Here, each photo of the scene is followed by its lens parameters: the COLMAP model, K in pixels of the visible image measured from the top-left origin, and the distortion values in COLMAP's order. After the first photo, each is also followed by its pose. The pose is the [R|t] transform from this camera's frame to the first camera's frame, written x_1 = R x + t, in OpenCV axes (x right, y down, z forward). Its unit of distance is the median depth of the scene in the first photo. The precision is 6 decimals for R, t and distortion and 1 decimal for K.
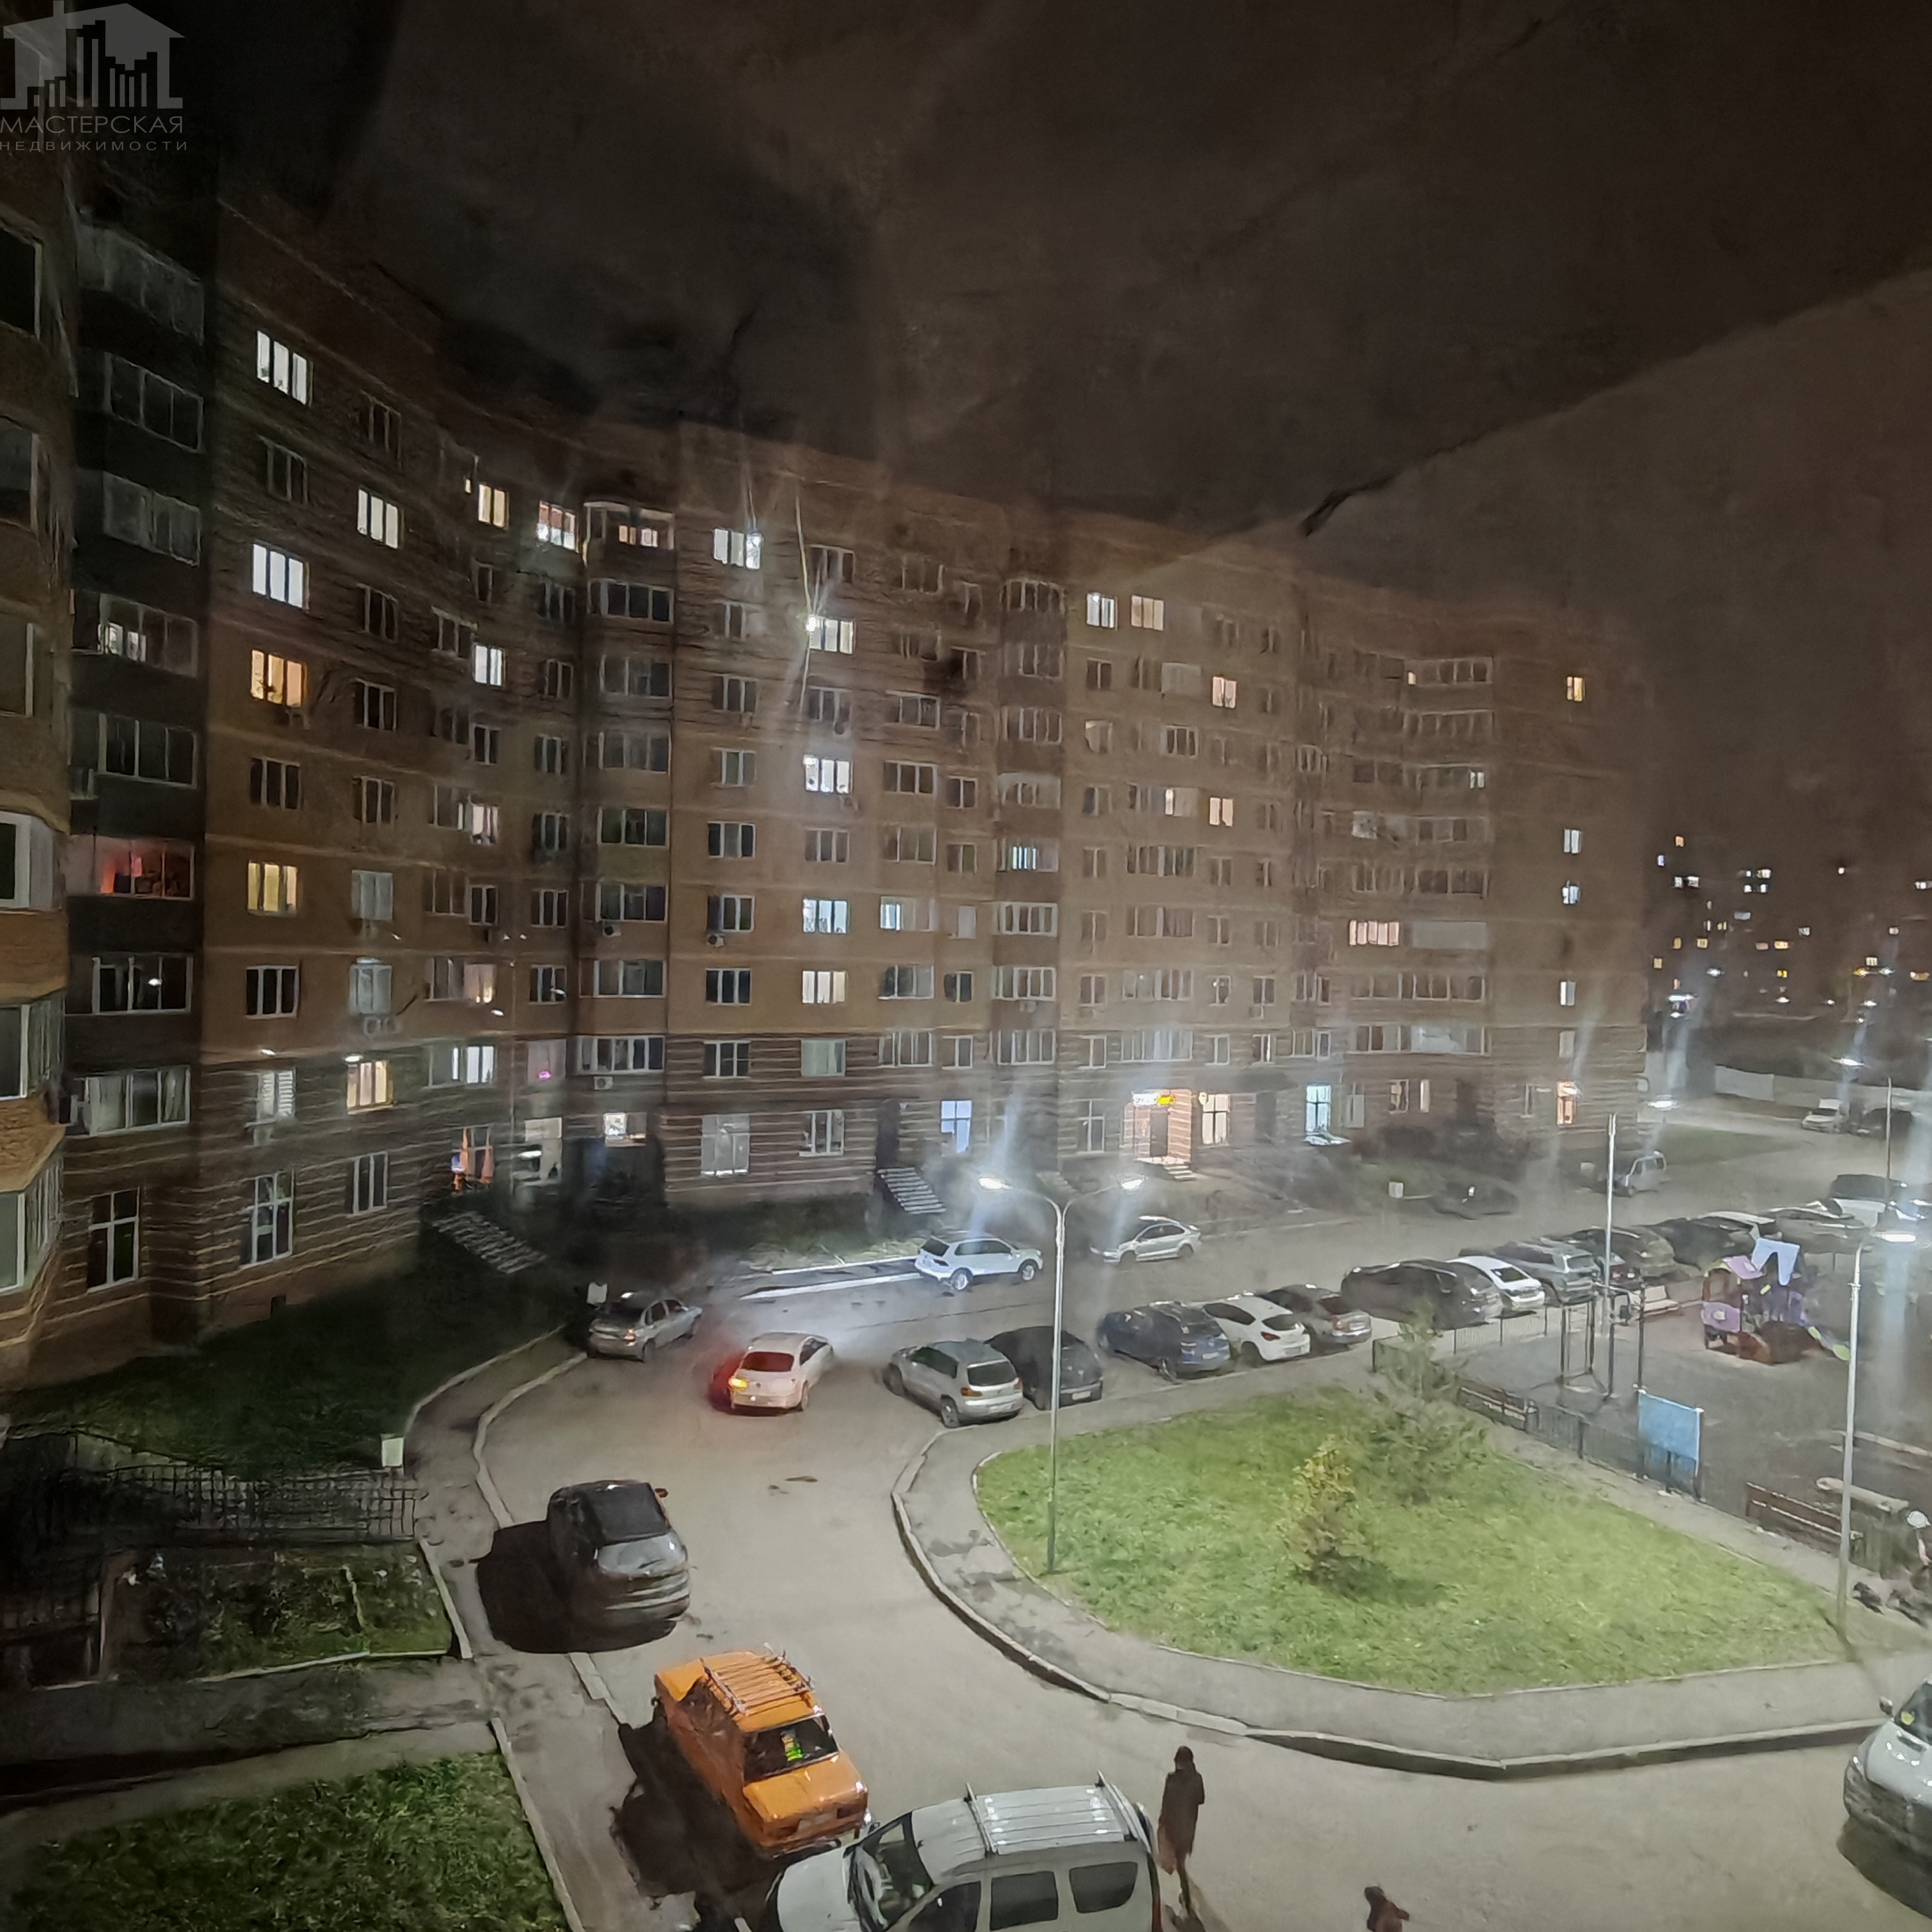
lens RADIAL K [[1369.5, 0, 961.2], [0, 1369.5, 964.0], [0, 0, 1]] dist [0.000118, 0.002163]
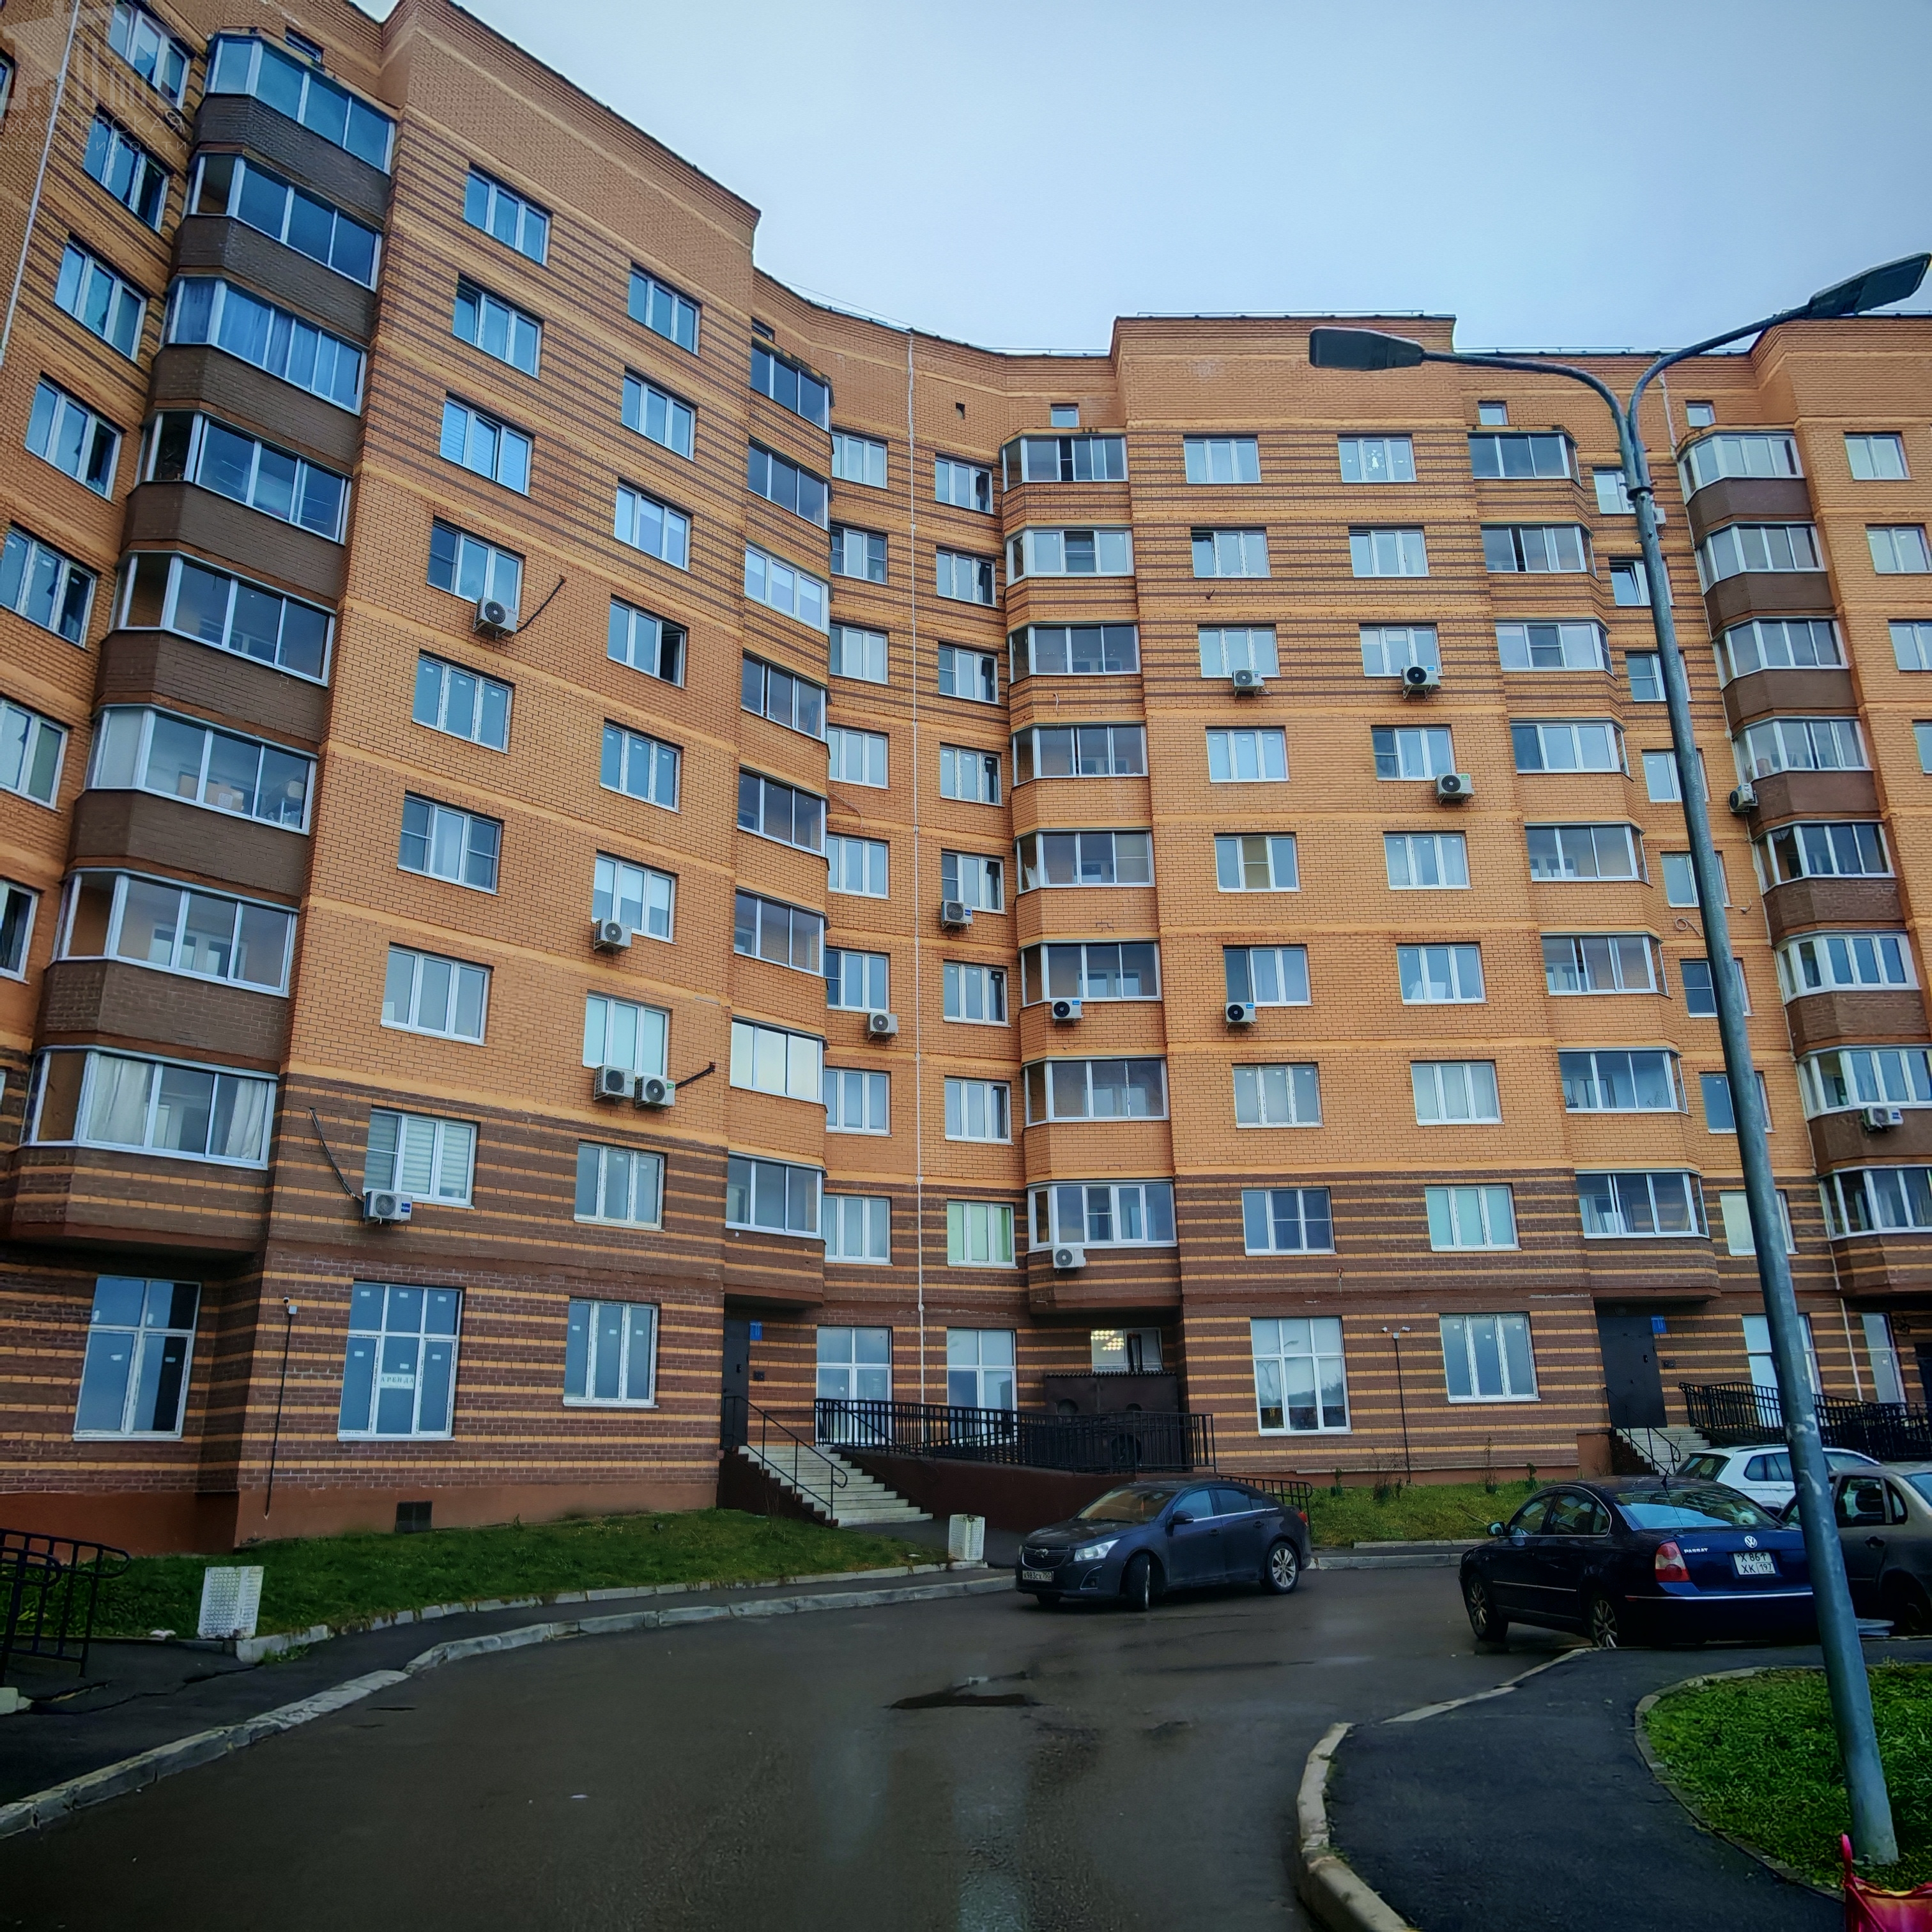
lens RADIAL K [[1626.6, 0, 966.2], [0, 1626.6, 970.4], [0, 0, 1]] dist [-0.020401, -0.006092]
pose [[0.876461, -0.190890, -0.442014, 0.028621], [0.036986, 0.942028, -0.333490, 0.195353], [0.480049, 0.275943, 0.832711, 0.360911]]
